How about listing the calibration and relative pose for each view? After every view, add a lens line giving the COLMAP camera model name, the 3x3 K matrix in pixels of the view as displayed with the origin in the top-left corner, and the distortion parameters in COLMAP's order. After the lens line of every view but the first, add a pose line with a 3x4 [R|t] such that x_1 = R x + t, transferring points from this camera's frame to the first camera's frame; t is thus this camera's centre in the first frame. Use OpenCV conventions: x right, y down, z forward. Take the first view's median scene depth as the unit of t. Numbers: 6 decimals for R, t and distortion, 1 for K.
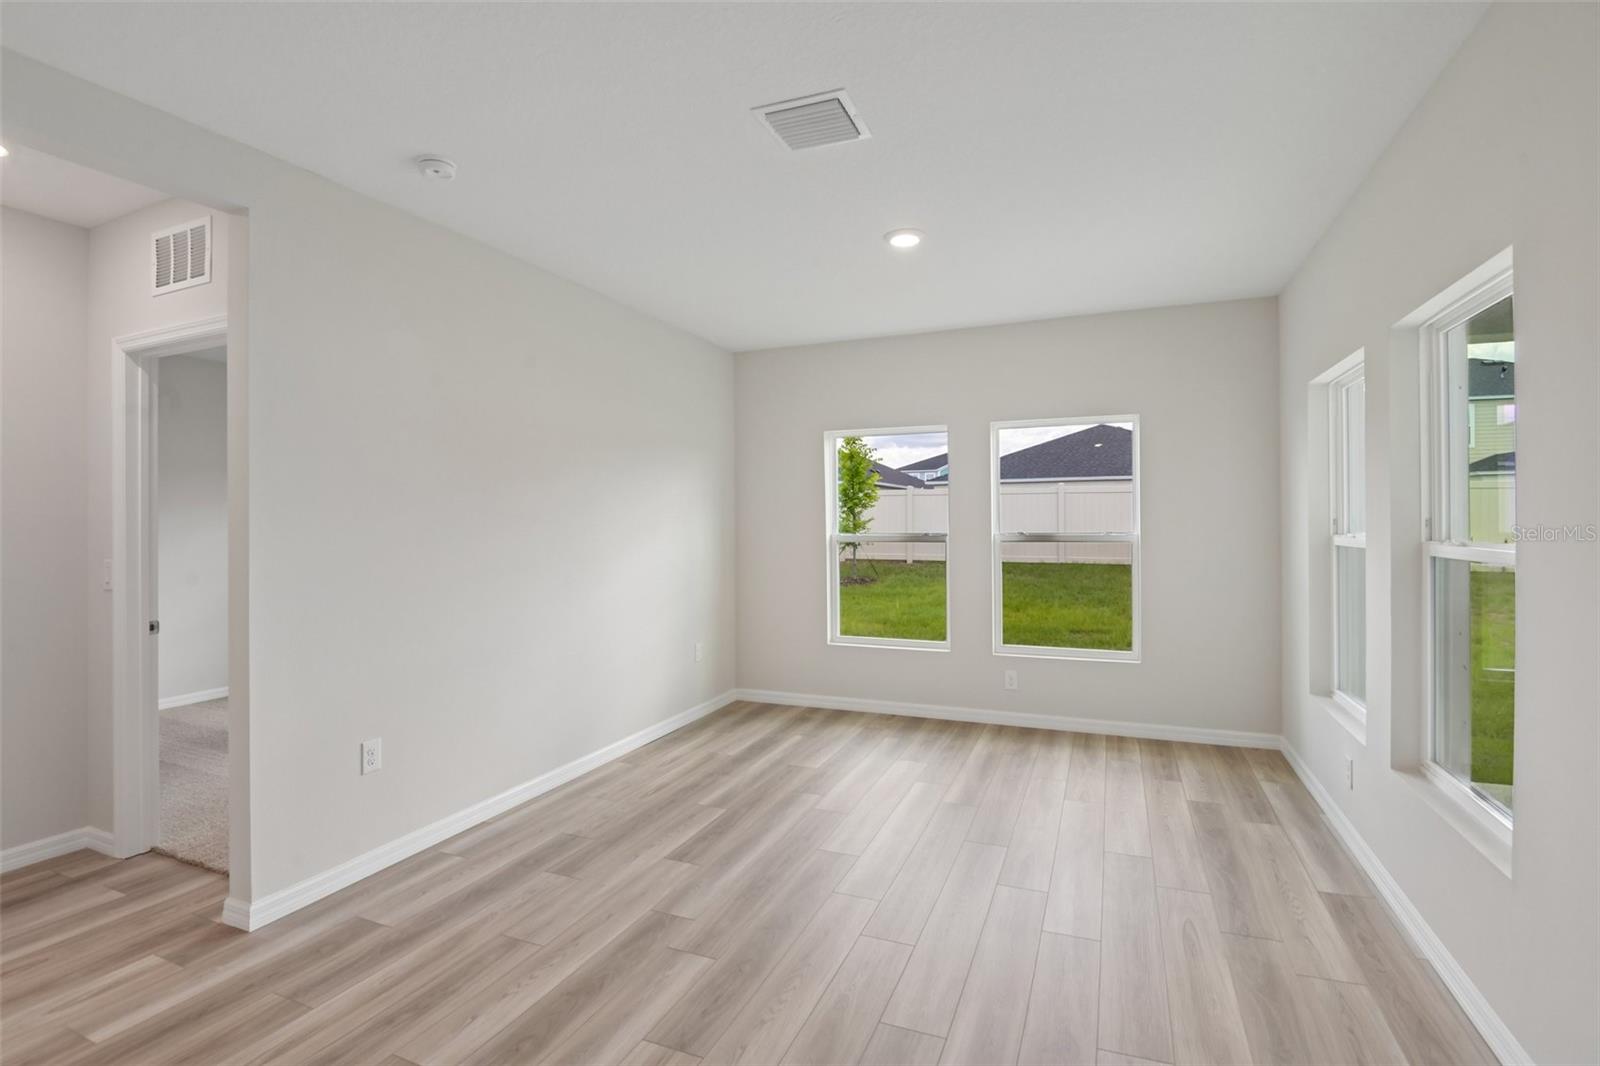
lens RADIAL K [[745.9, 0, 784.5], [0, 745.9, 524.3], [0, 0, 1]] dist [-0.018453, -0.010548]
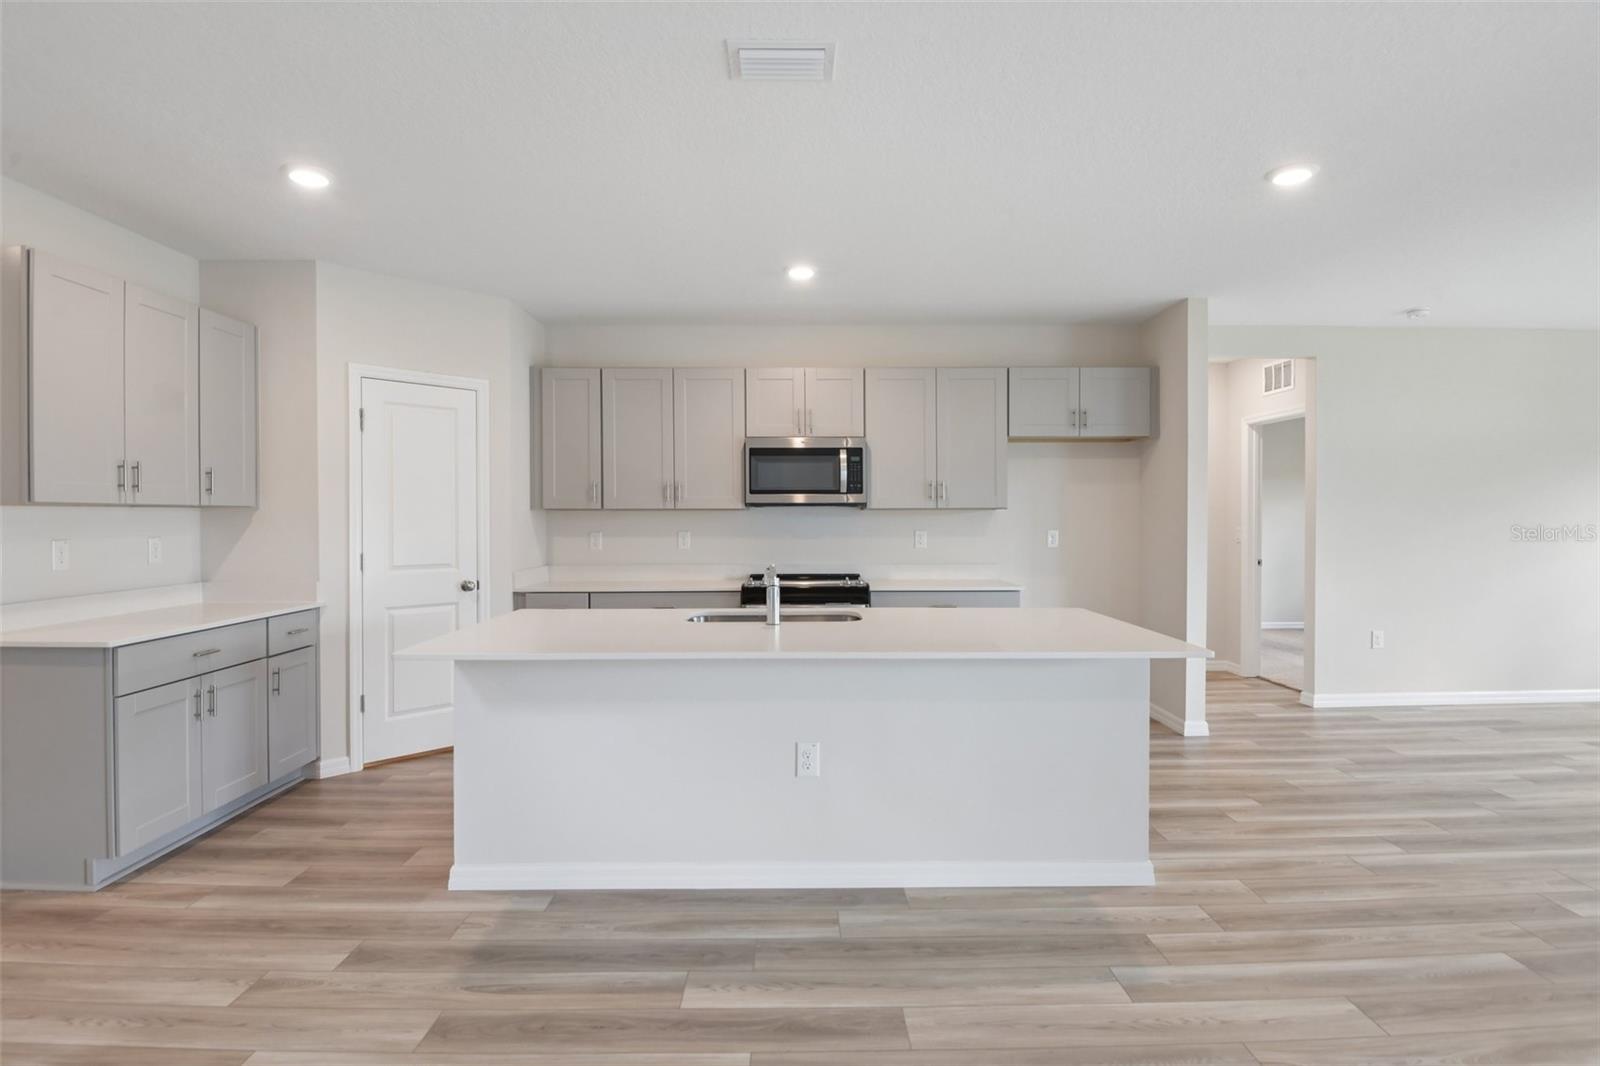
lens RADIAL K [[797.7, 0, 799.3], [0, 797.7, 526.5], [0, 0, 1]] dist [-0.008433, -0.017339]
pose [[0.422235, 0.015946, -0.906346, 0.511763], [-0.007665, 0.999872, 0.014020, 0.021753], [0.906454, 0.001028, 0.422304, -0.953356]]
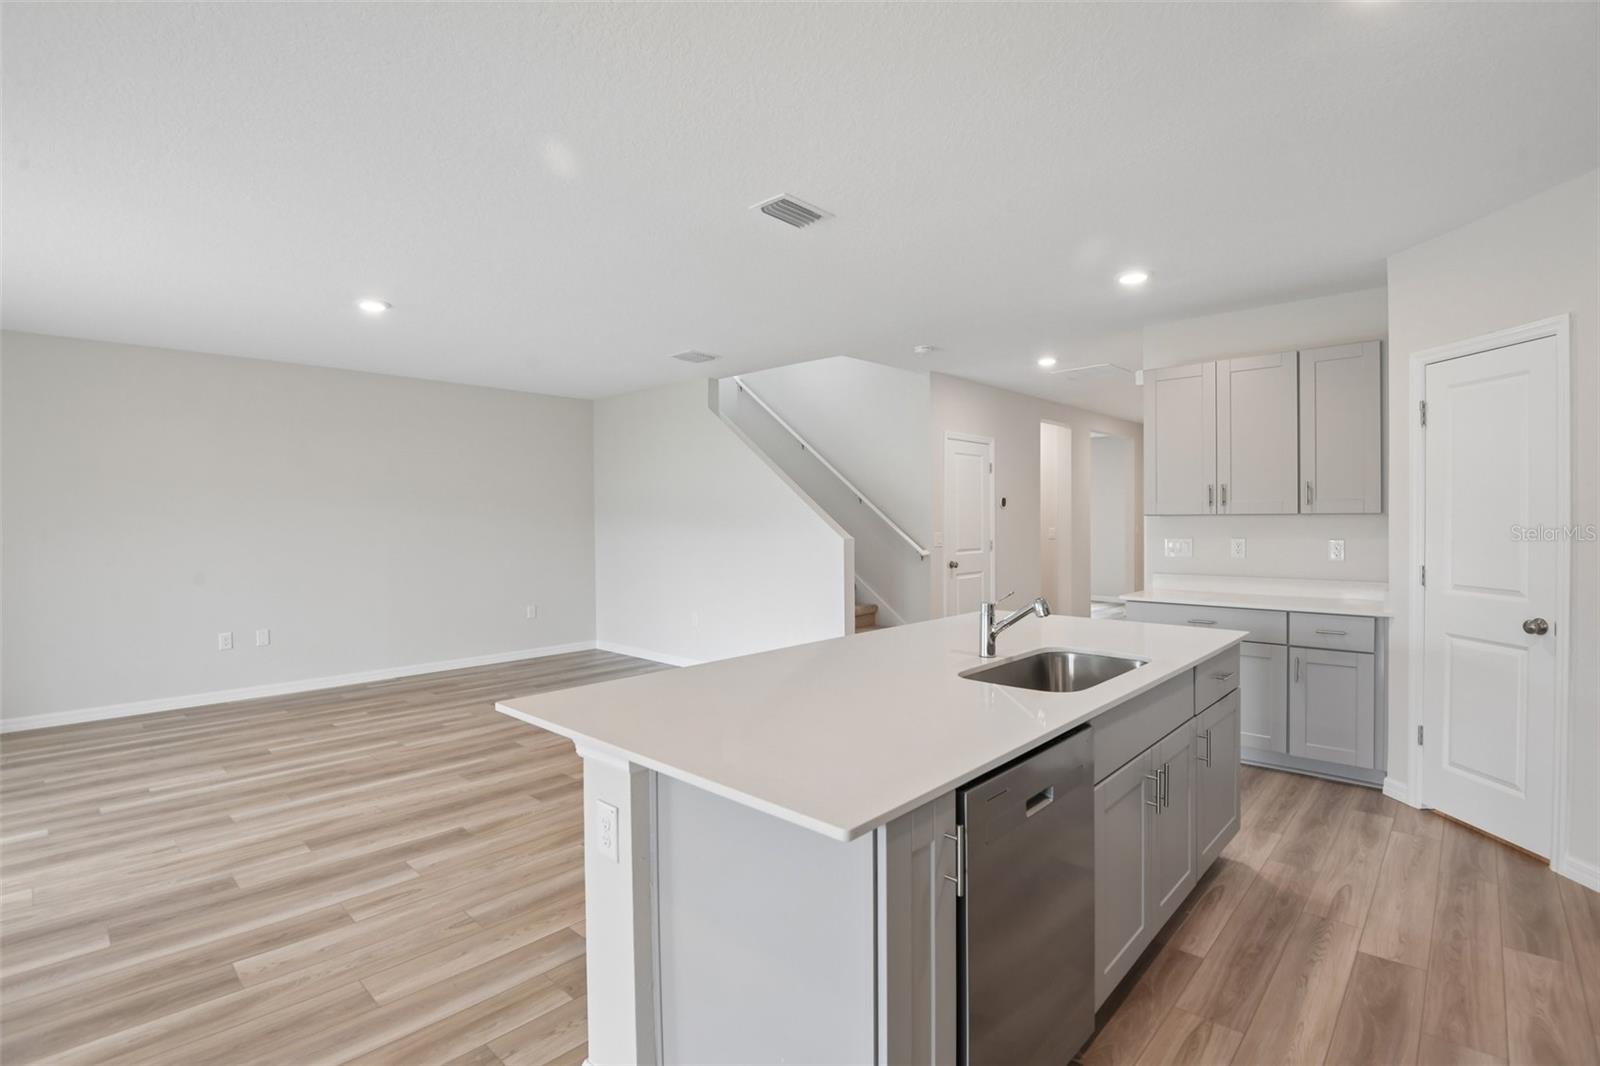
lens RADIAL K [[745.9, 0, 792.7], [0, 745.9, 528.1], [0, 0, 1]] dist [-0.018453, -0.010548]
pose [[-0.945451, 0.008894, 0.325642, -0.438948], [0.015452, 0.999726, 0.017558, 0.003345], [-0.325397, 0.021632, -0.945330, 0.222412]]
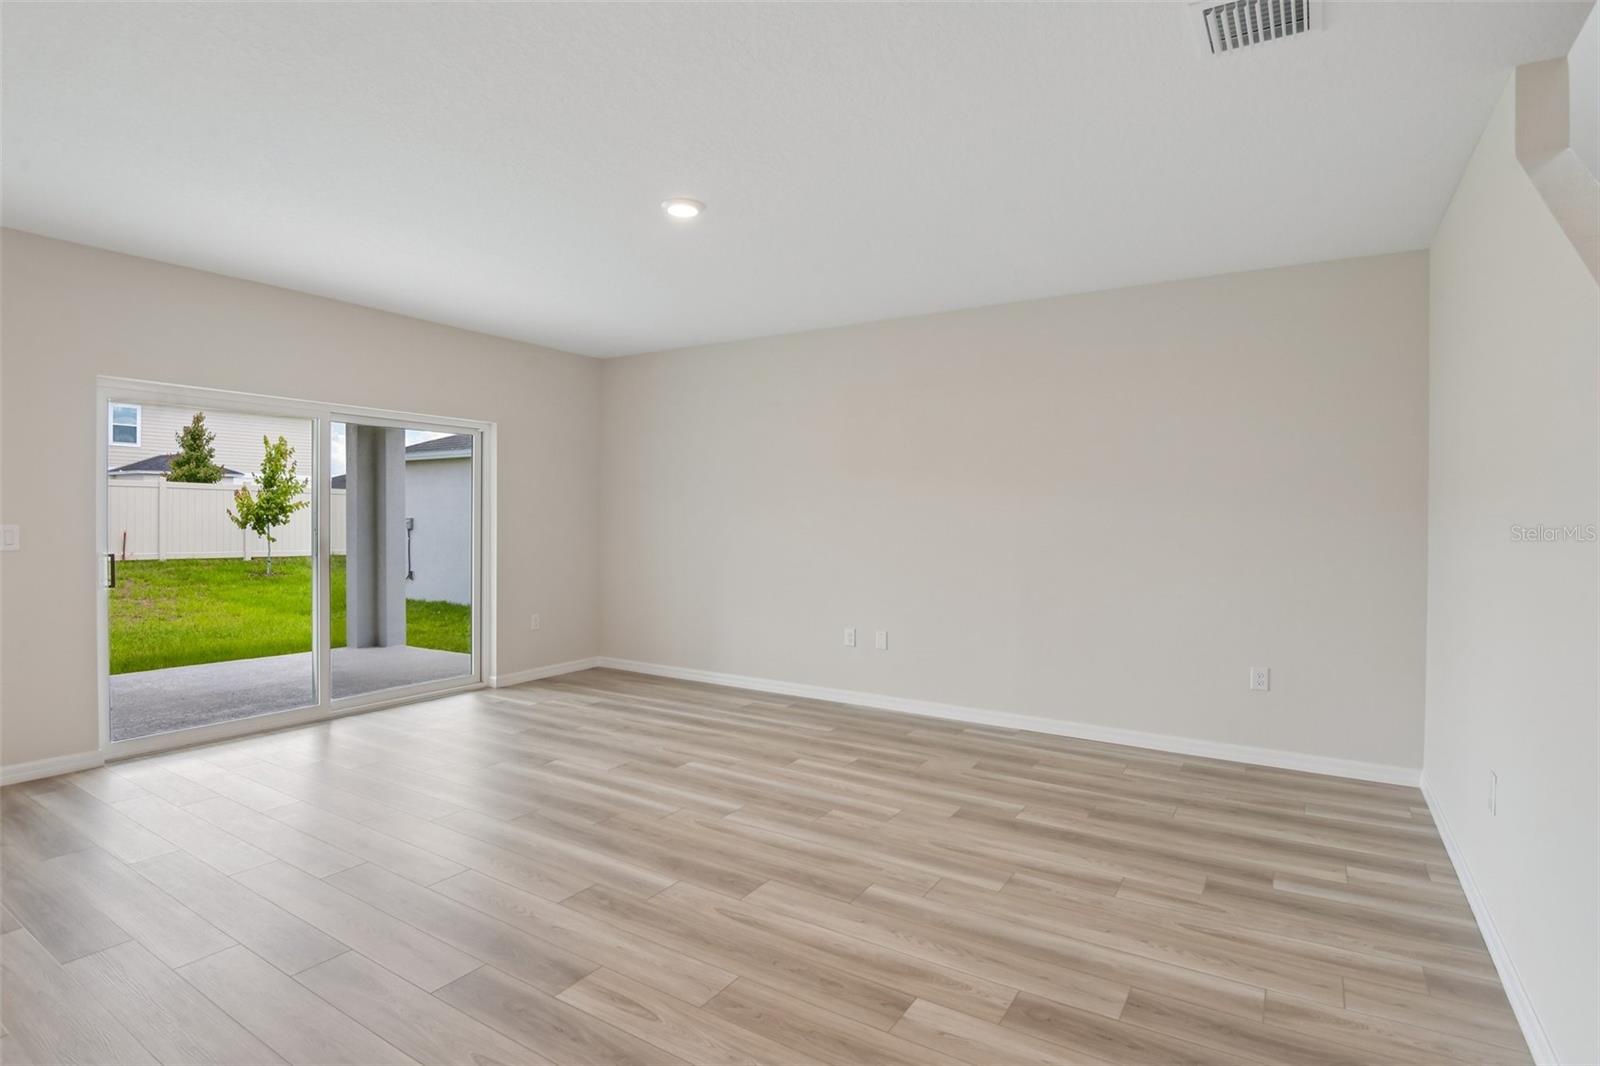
lens RADIAL K [[797.7, 0, 803.0], [0, 797.7, 525.0], [0, 0, 1]] dist [-0.008433, -0.017339]
pose [[0.132180, -0.001785, 0.991224, -0.332354], [-0.001509, 0.999997, 0.002002, 0.033821], [-0.991225, -0.001761, 0.132177, -1.091722]]
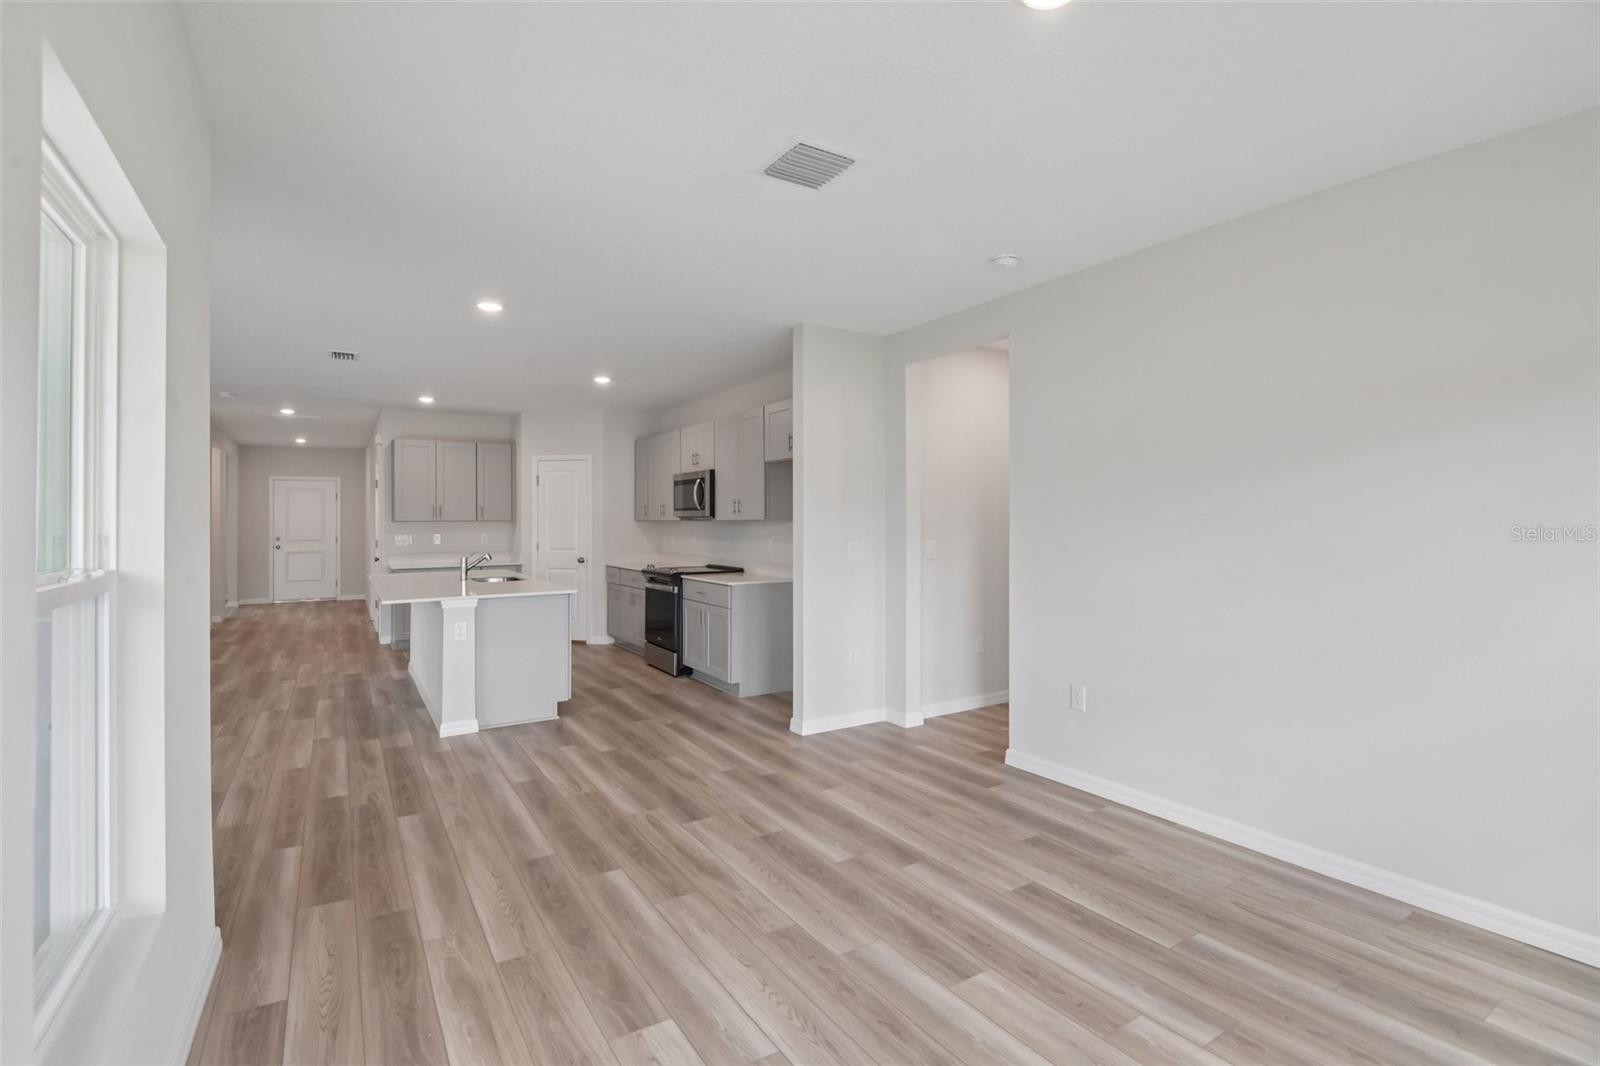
lens RADIAL K [[745.9, 0, 814.6], [0, 745.9, 523.8], [0, 0, 1]] dist [-0.018453, -0.010548]
pose [[-0.543214, 0.014720, -0.839466, 0.709223], [0.001890, 0.999865, 0.016309, -0.015616], [0.839592, 0.007273, -0.543168, 1.180960]]
